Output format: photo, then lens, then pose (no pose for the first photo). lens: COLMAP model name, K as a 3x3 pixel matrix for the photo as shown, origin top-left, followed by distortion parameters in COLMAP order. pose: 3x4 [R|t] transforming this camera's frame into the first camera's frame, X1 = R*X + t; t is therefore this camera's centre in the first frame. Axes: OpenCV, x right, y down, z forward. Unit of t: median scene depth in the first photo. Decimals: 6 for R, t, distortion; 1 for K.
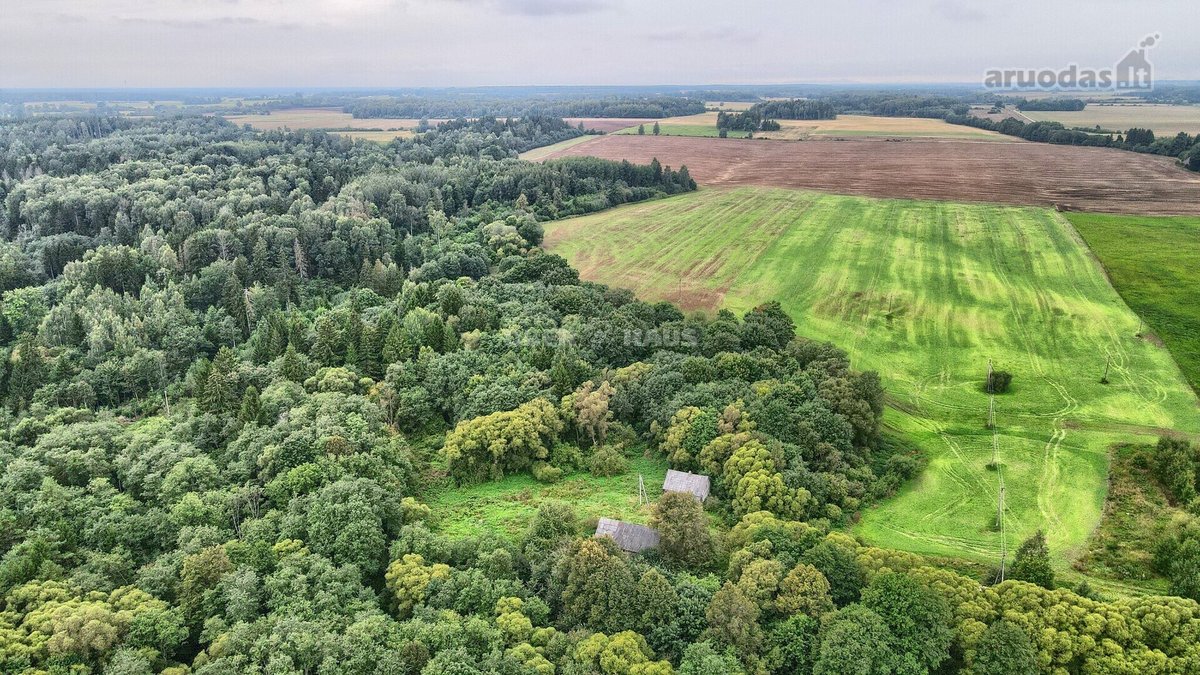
lens RADIAL K [[875.3, 0, 606.7], [0, 875.3, 341.1], [0, 0, 1]] dist [0.004263, 0.030940]
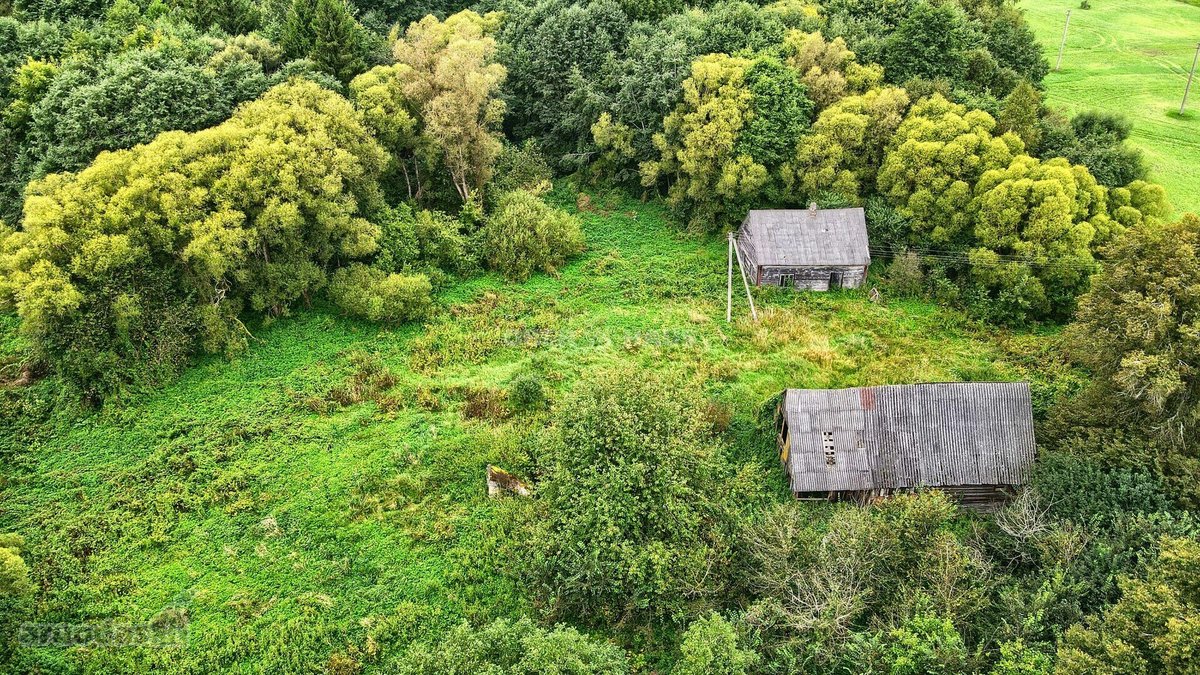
lens RADIAL K [[875.3, 0, 607.6], [0, 875.3, 329.7], [0, 0, 1]] dist [0.004263, 0.030940]
pose [[0.881120, -0.225828, 0.415488, -0.063340], [0.134094, 0.961859, 0.238422, 0.044653], [-0.453483, -0.154364, 0.877795, 0.314969]]
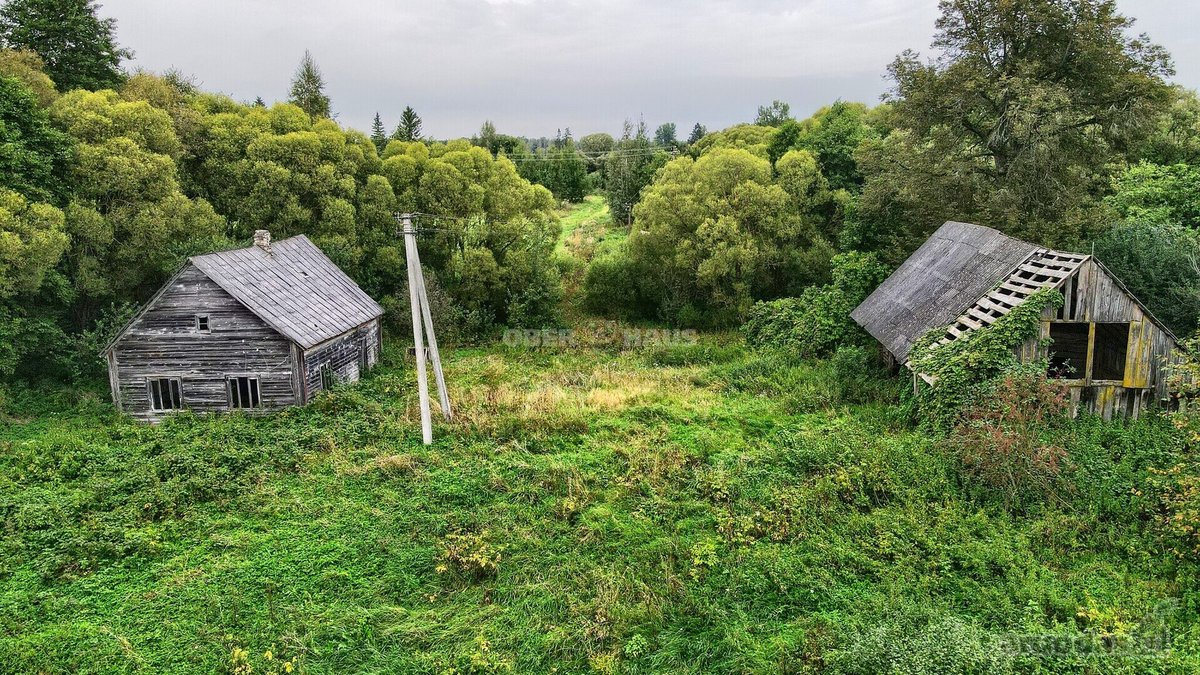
lens RADIAL K [[875.3, 0, 599.1], [0, 875.3, 342.2], [0, 0, 1]] dist [0.004263, 0.030940]
pose [[-0.336576, -0.190848, 0.922114, -0.043265], [0.273275, 0.917307, 0.289600, 0.060501], [-0.901131, 0.349464, -0.256590, 0.439559]]
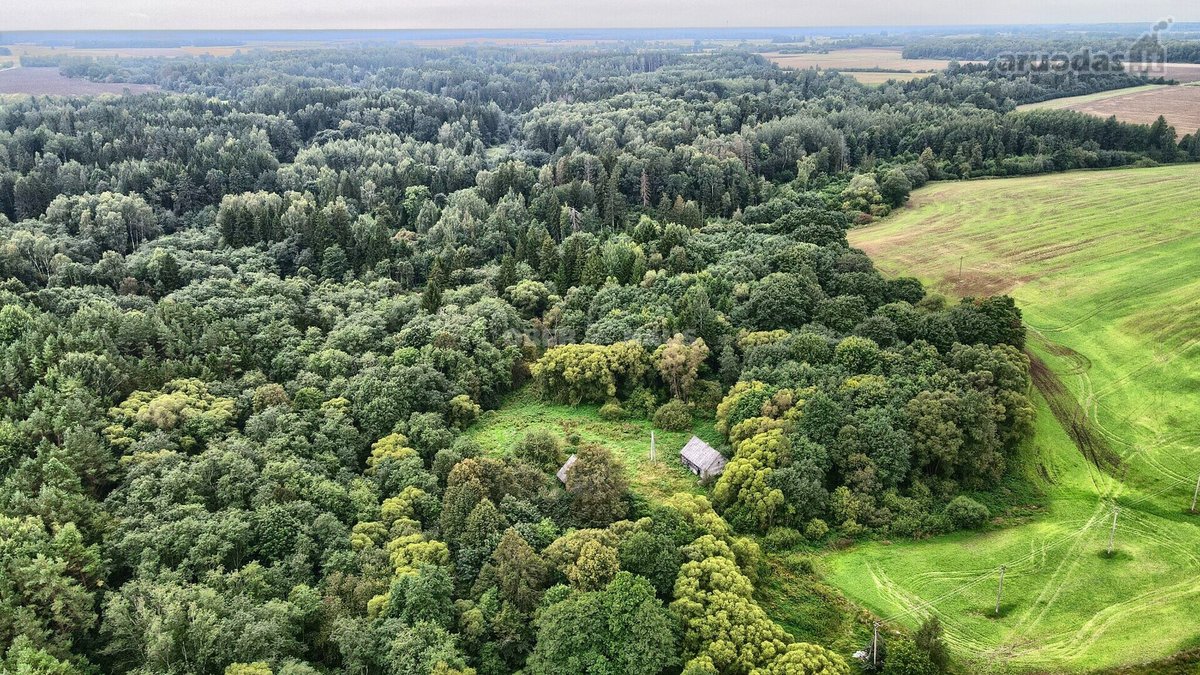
lens RADIAL K [[875.3, 0, 602.7], [0, 875.3, 342.6], [0, 0, 1]] dist [0.004263, 0.030940]
pose [[0.802069, 0.206541, -0.560381, 0.227650], [-0.169819, 0.978438, 0.117564, -0.022421], [0.572579, 0.000869, 0.819849, 0.067913]]
